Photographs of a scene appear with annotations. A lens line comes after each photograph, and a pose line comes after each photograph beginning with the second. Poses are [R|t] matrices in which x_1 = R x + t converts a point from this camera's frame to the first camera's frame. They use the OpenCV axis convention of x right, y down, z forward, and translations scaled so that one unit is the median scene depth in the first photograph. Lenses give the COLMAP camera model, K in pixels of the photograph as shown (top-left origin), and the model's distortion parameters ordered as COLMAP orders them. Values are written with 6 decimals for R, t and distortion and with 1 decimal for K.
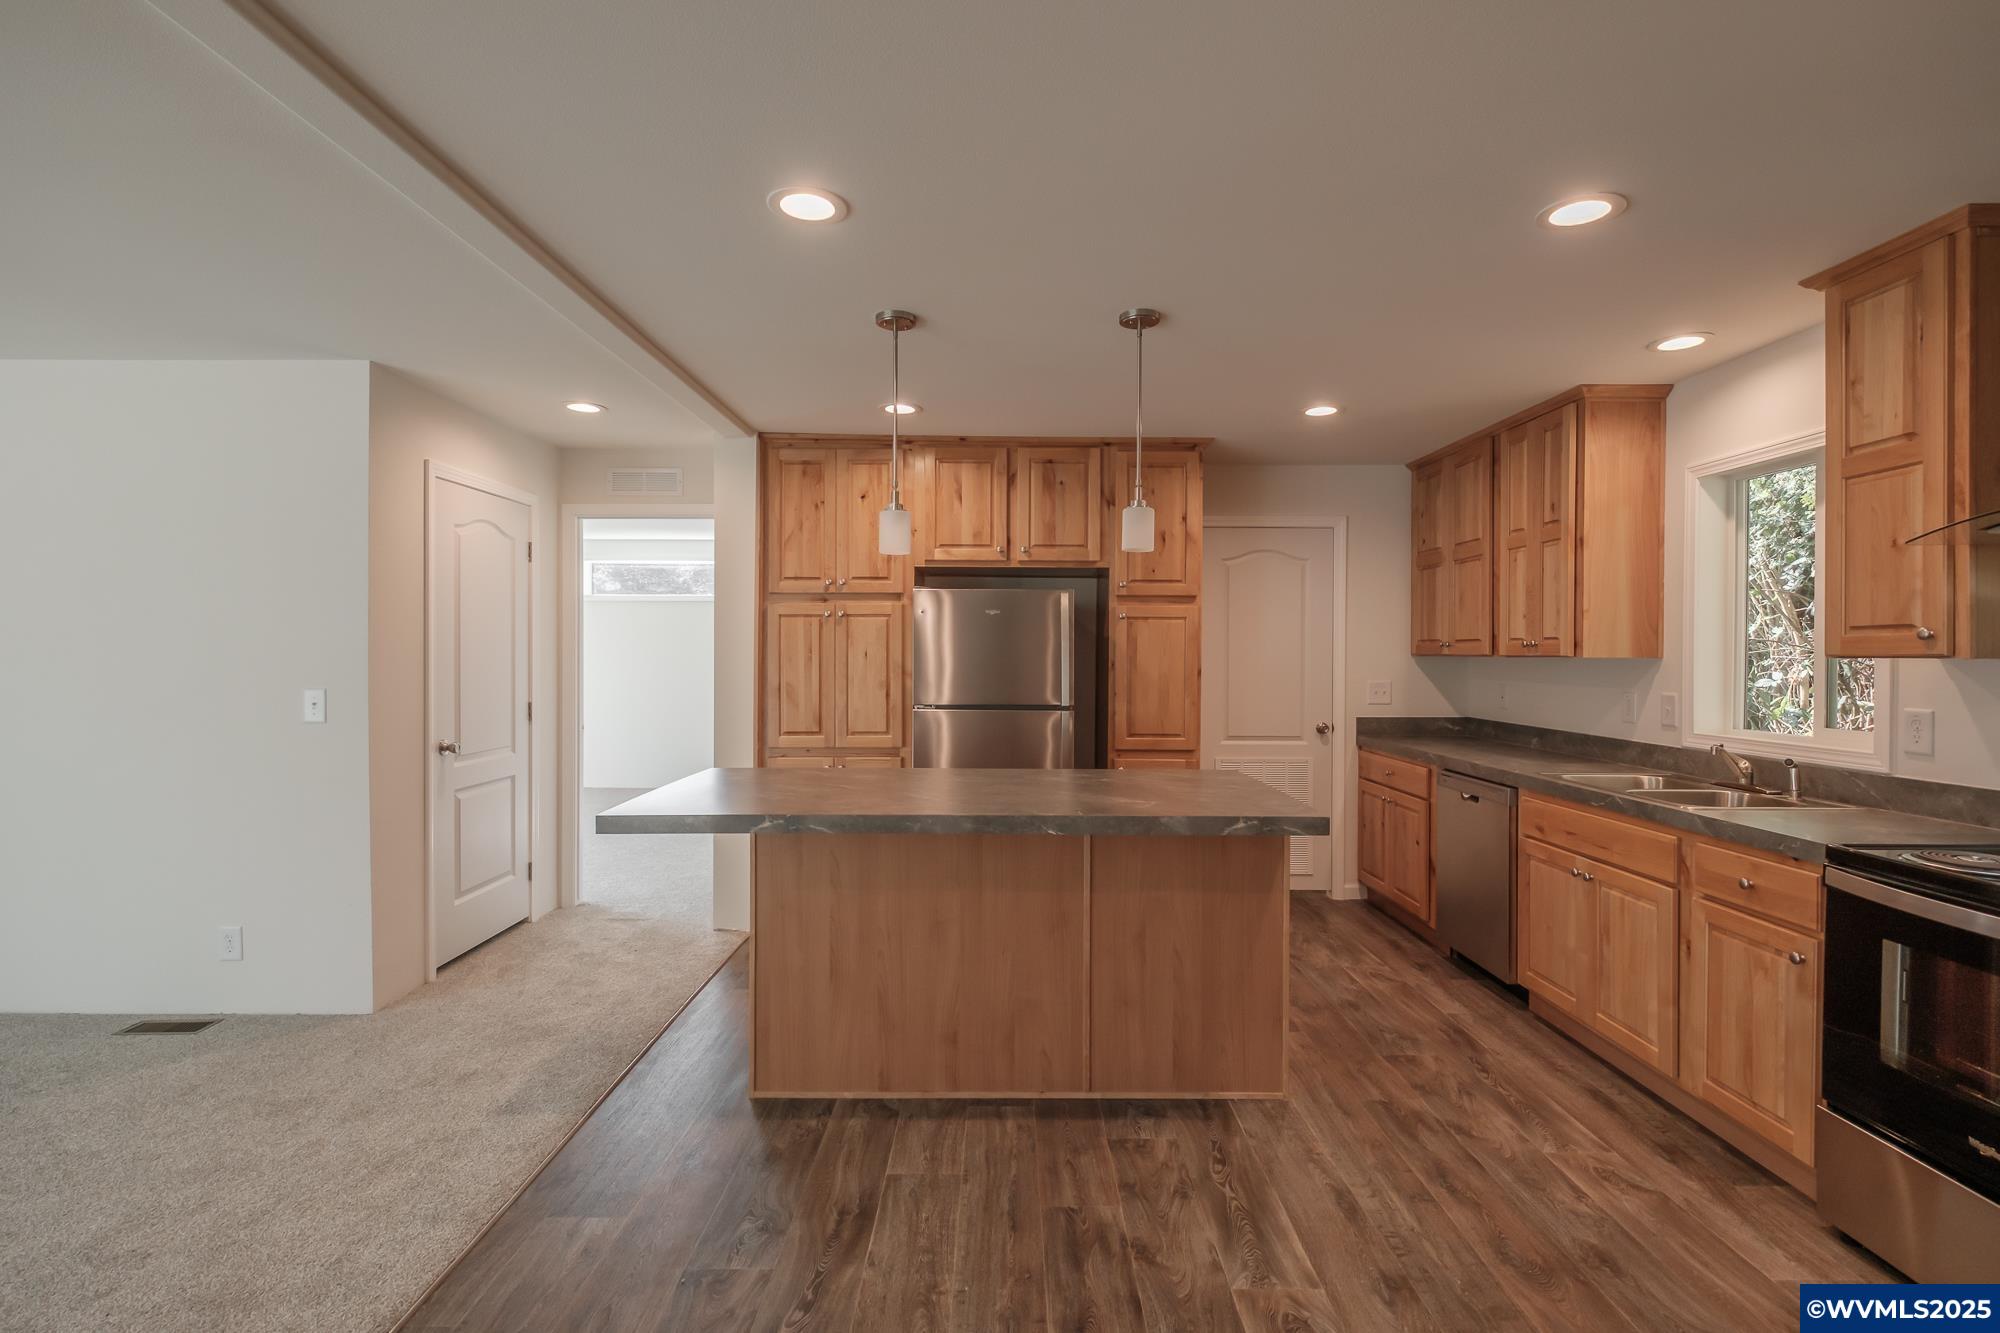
lens RADIAL K [[929.4, 0, 1027.5], [0, 929.4, 665.2], [0, 0, 1]] dist [0.009543, -0.006852]
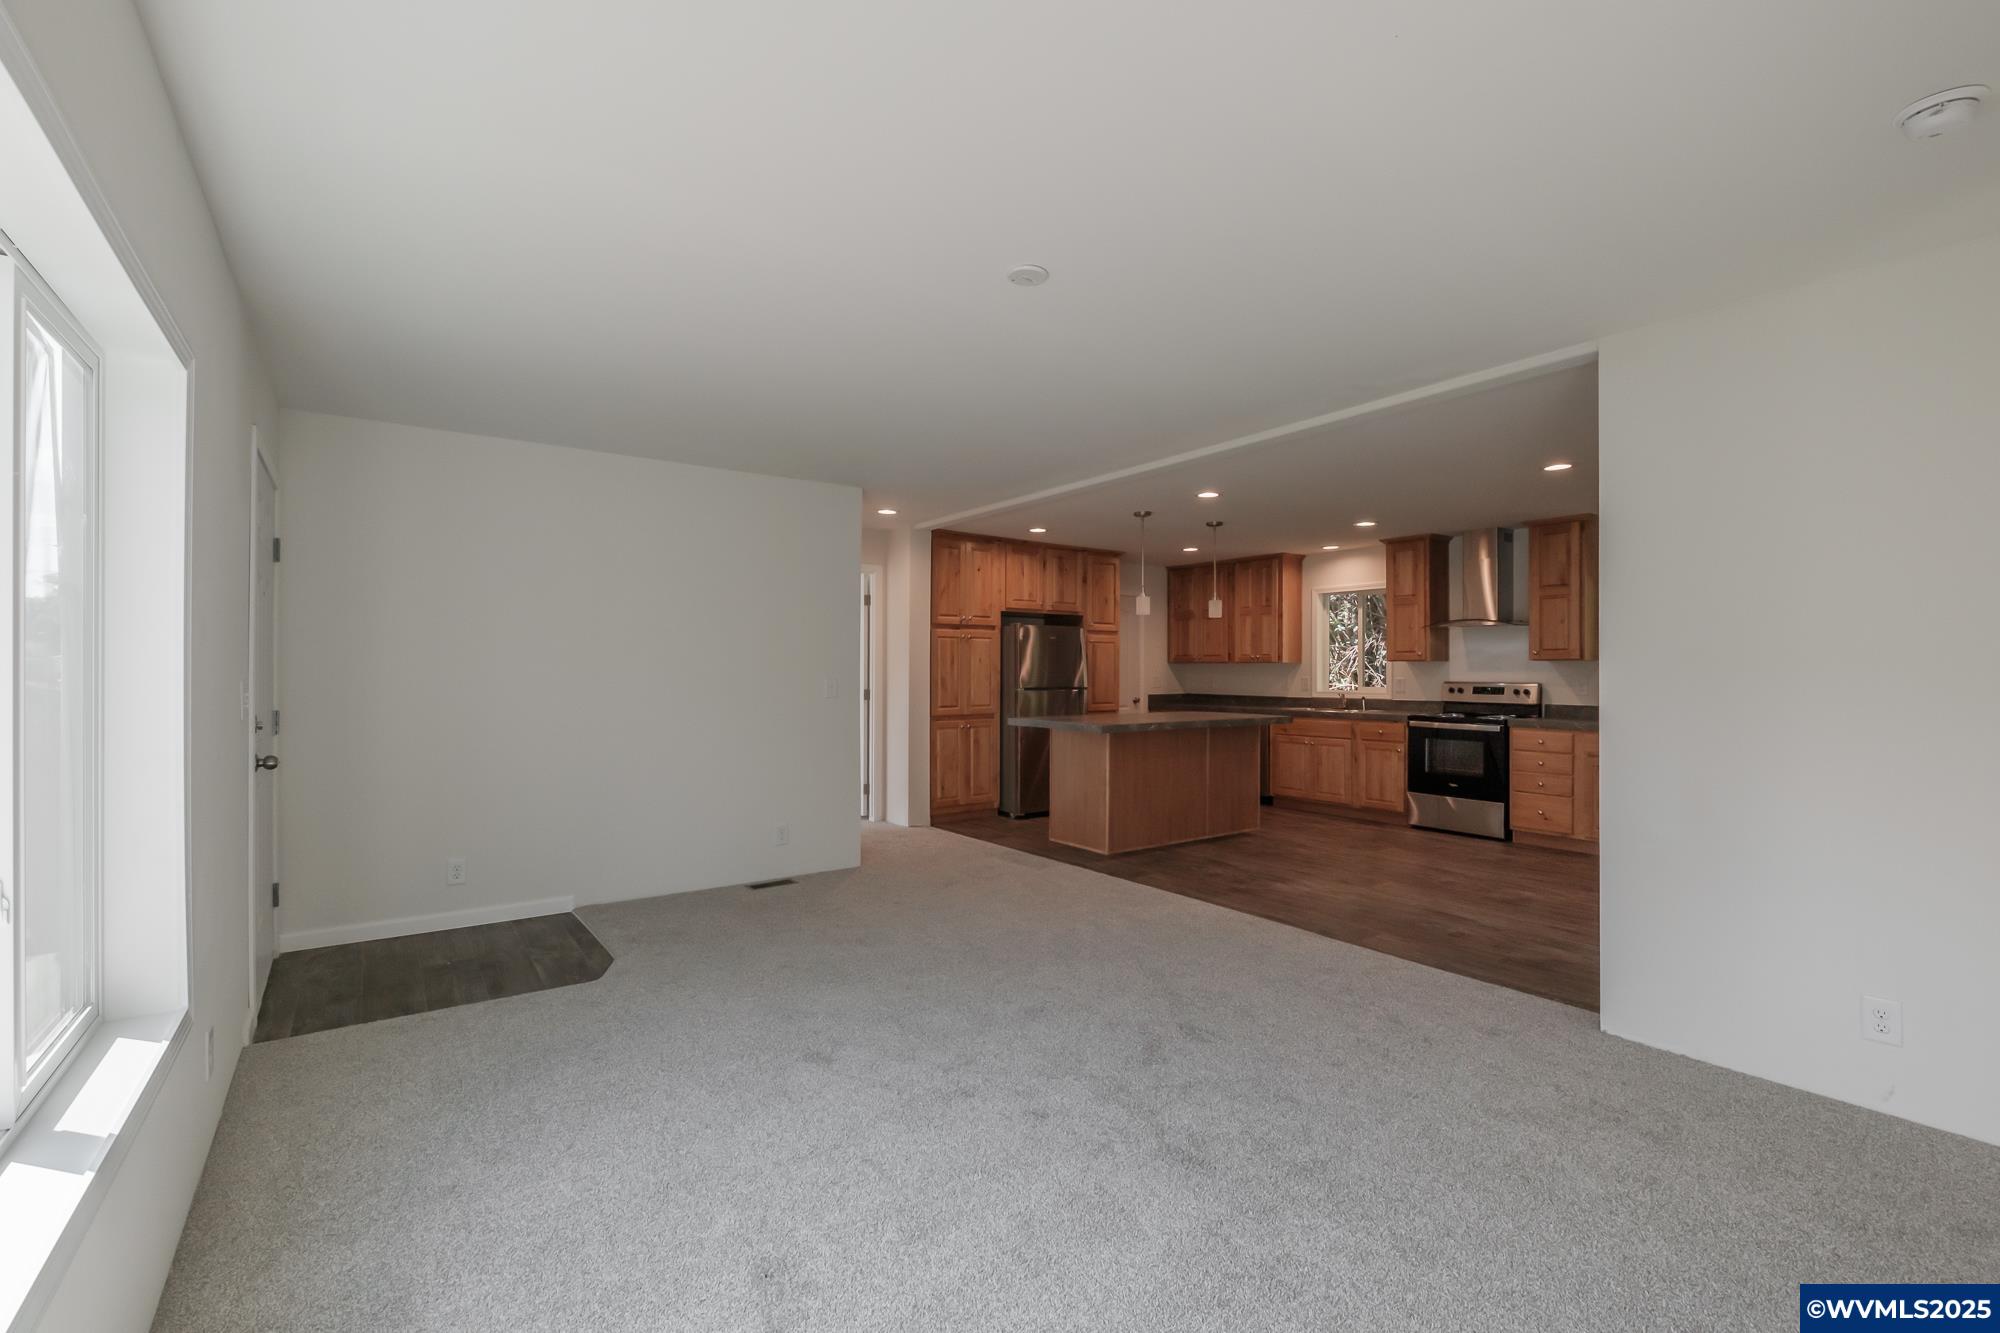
lens RADIAL K [[866.0, 0, 1040.7], [0, 866.0, 676.3], [0, 0, 1]] dist [-0.002803, -0.001466]
pose [[0.799412, -0.006851, 0.600744, -1.286122], [0.009049, 0.999959, -0.000637, 0.024256], [-0.600715, 0.005946, 0.799441, -0.446443]]
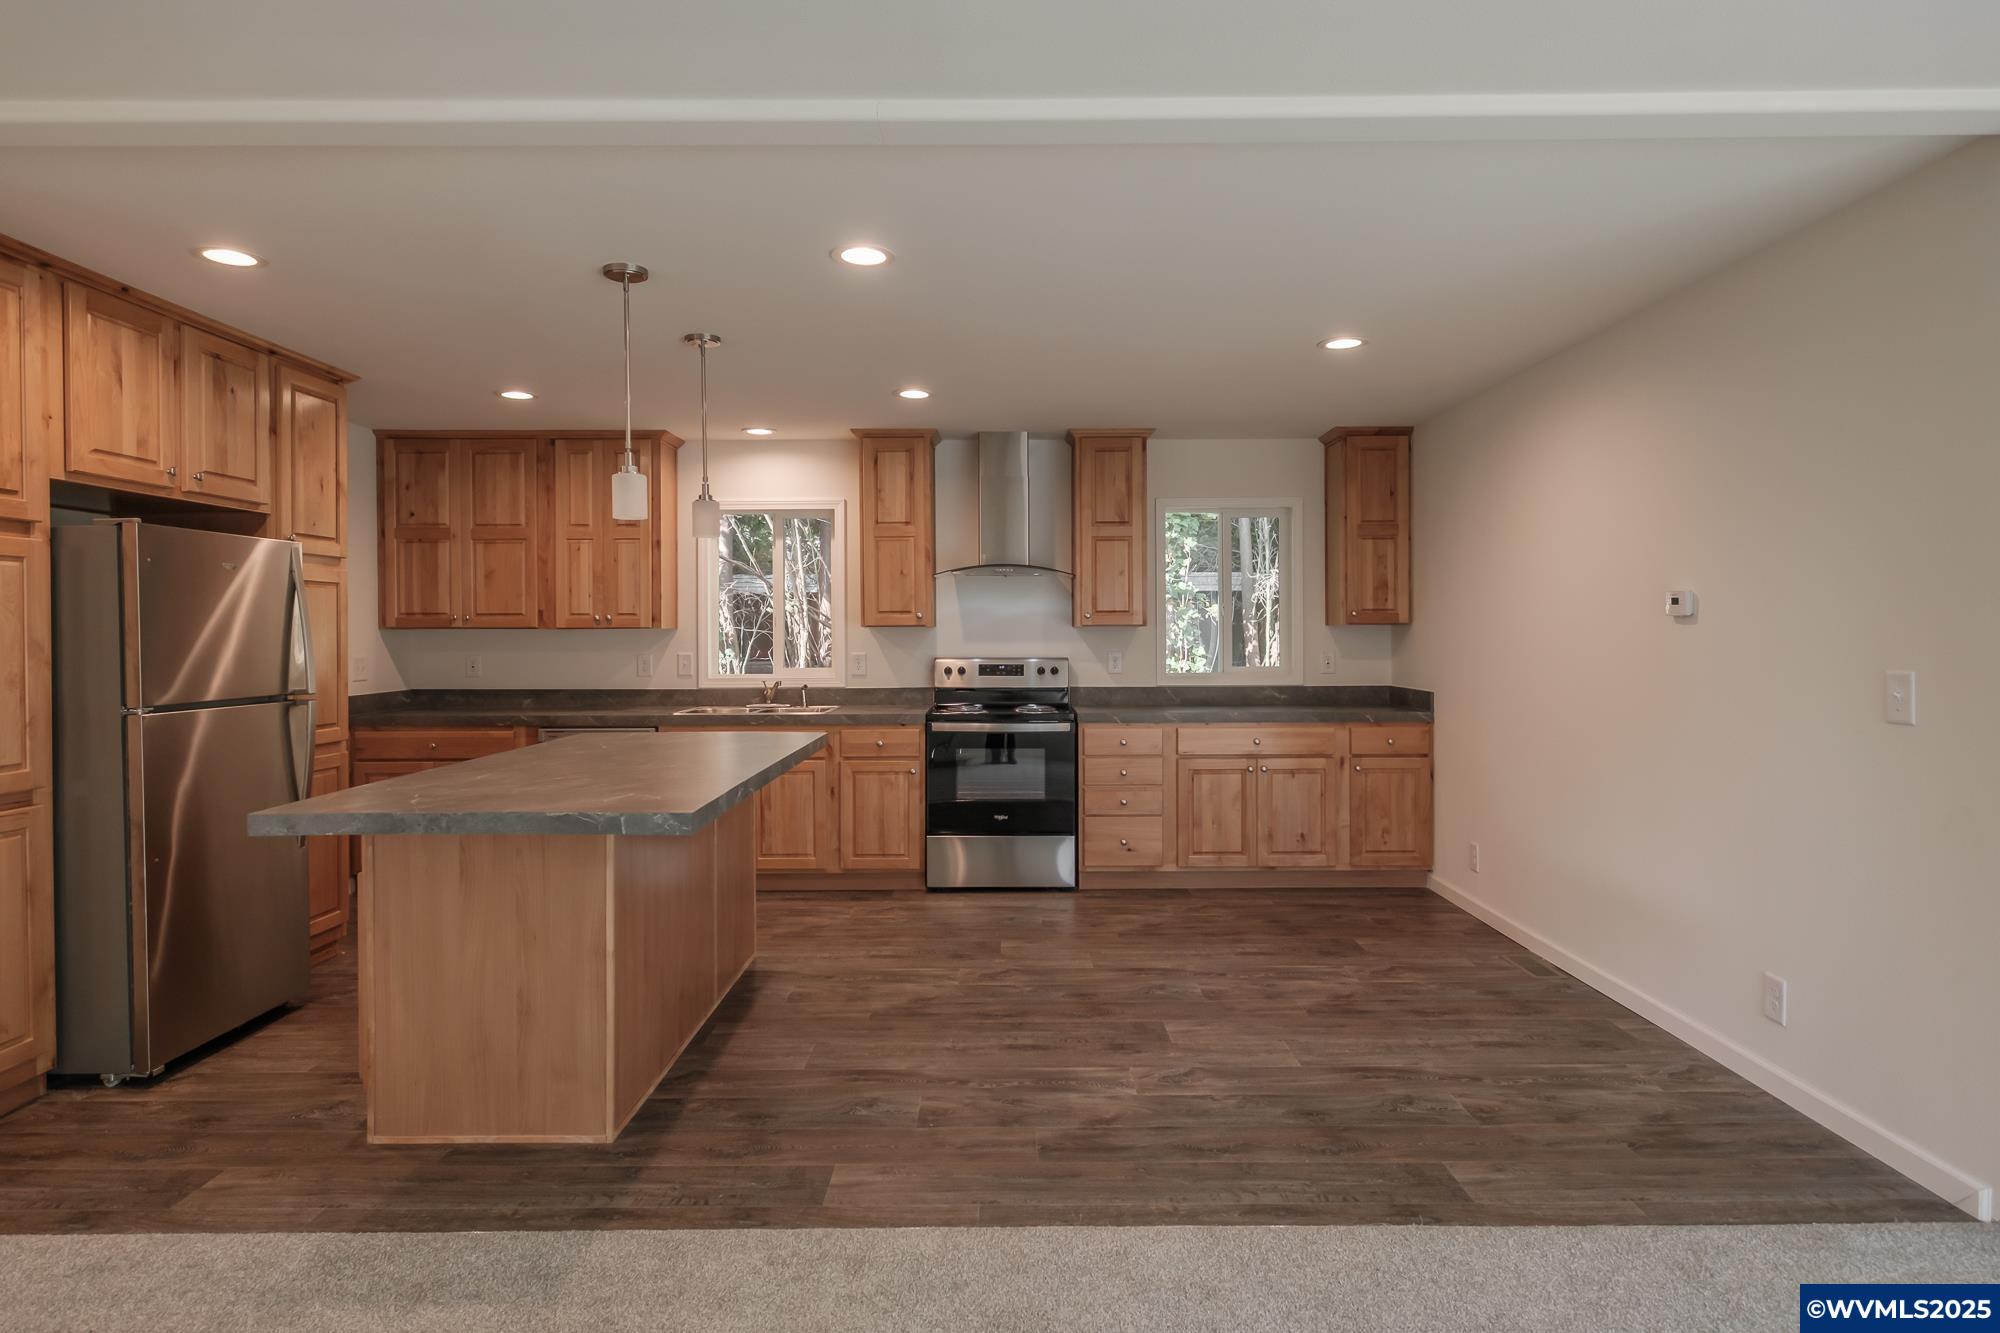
lens RADIAL K [[1087.6, 0, 1005.6], [0, 1087.6, 637.0], [0, 0, 1]] dist [-0.008010, 0.004349]
pose [[0.014219, -0.009855, 0.999850, -0.980152], [0.017039, 0.999809, 0.009612, -0.001925], [-0.999754, 0.016900, 0.014384, 0.468800]]
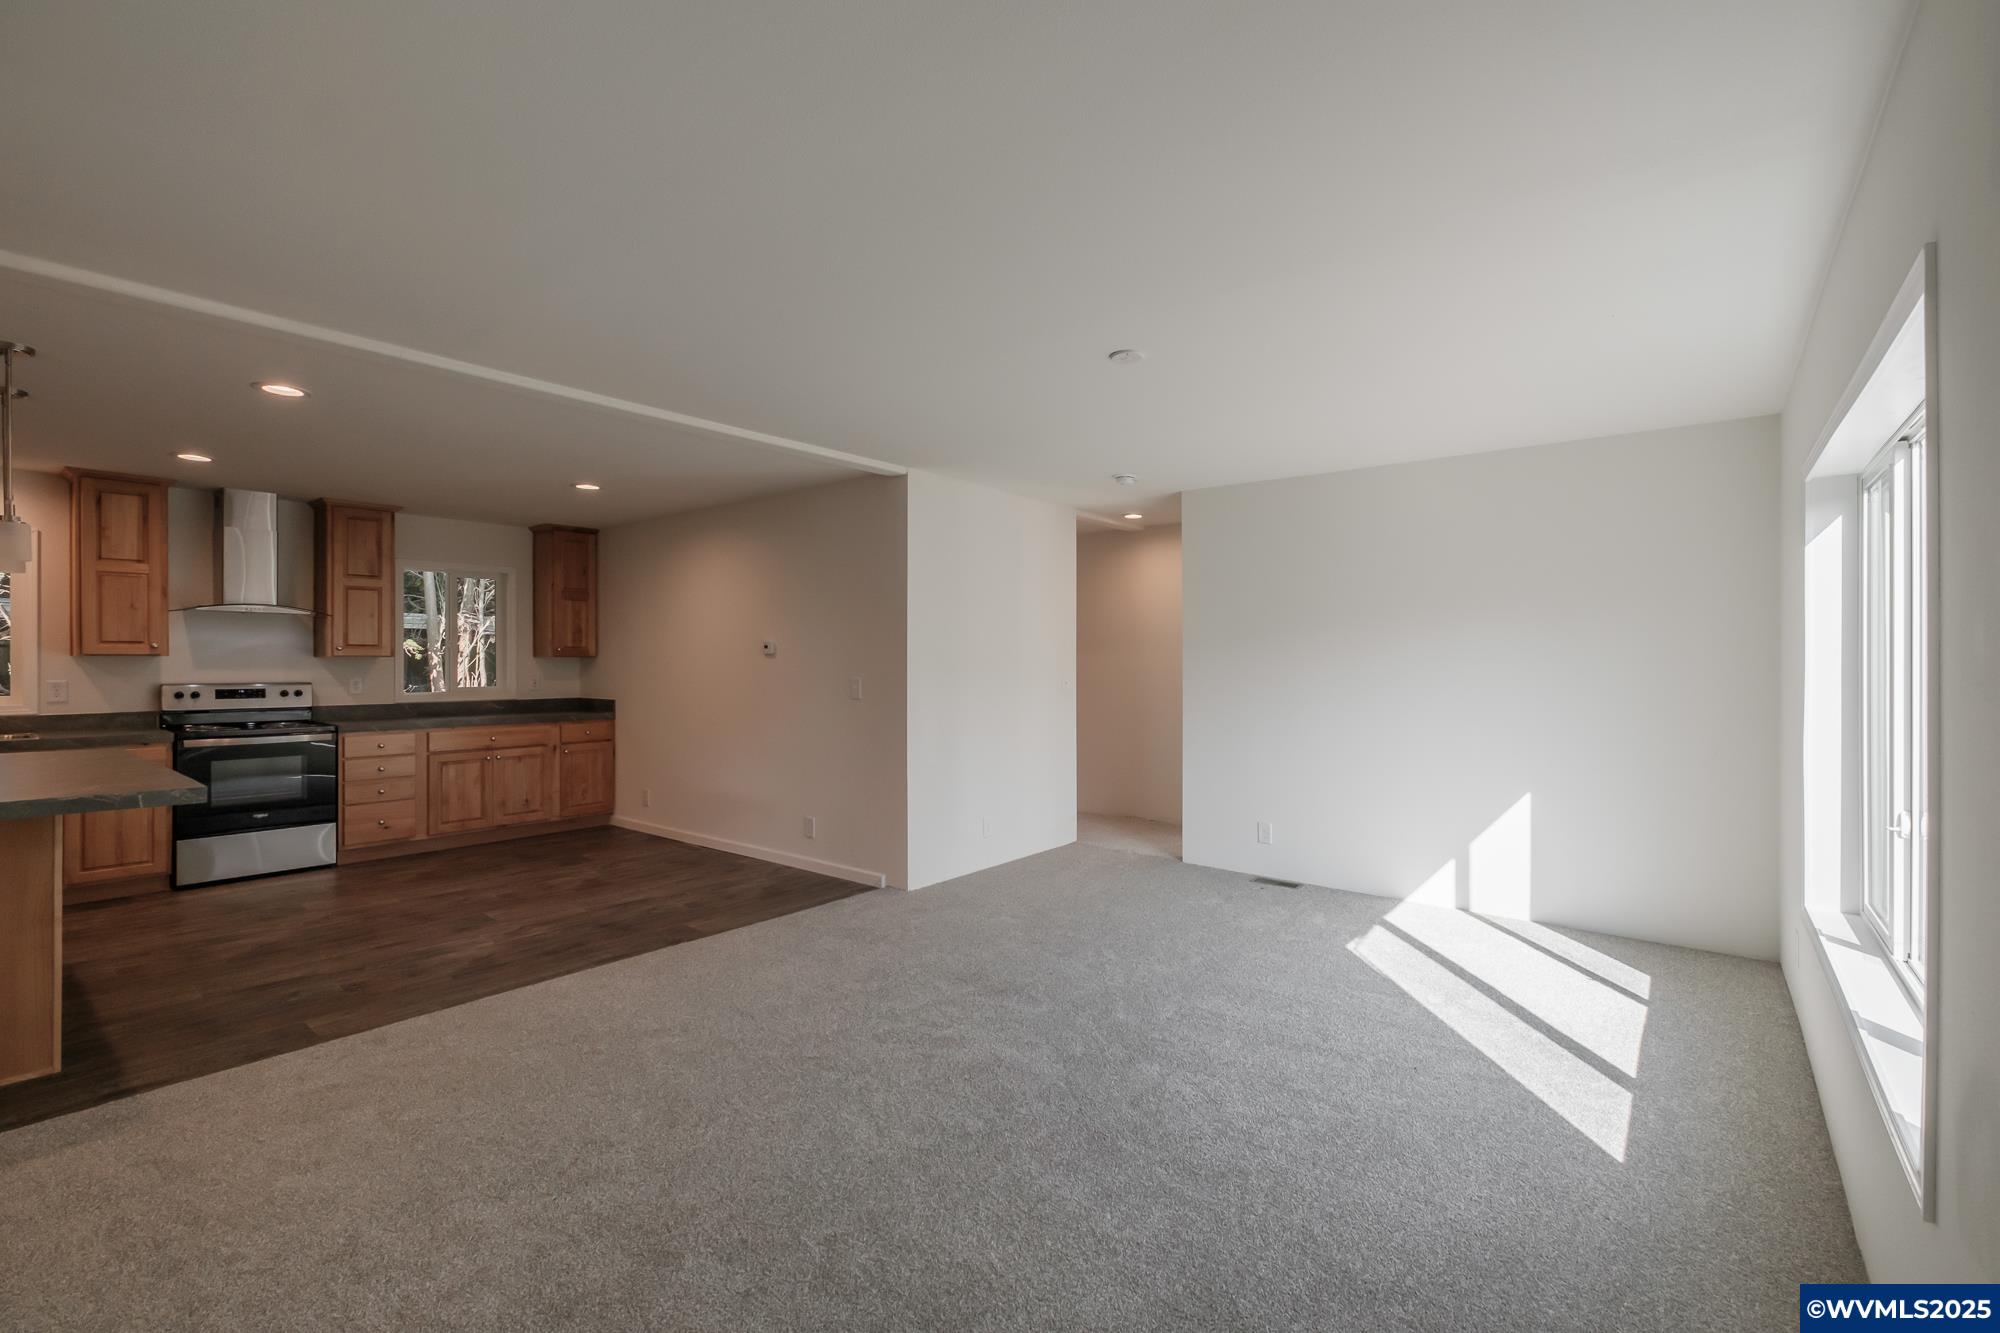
lens RADIAL K [[866.0, 0, 1009.9], [0, 866.0, 660.7], [0, 0, 1]] dist [-0.002803, -0.001466]
pose [[-0.770487, -0.005006, 0.637436, -1.339725], [0.004815, 0.999895, 0.013673, -0.008029], [-0.637438, 0.013604, -0.770382, 0.807588]]
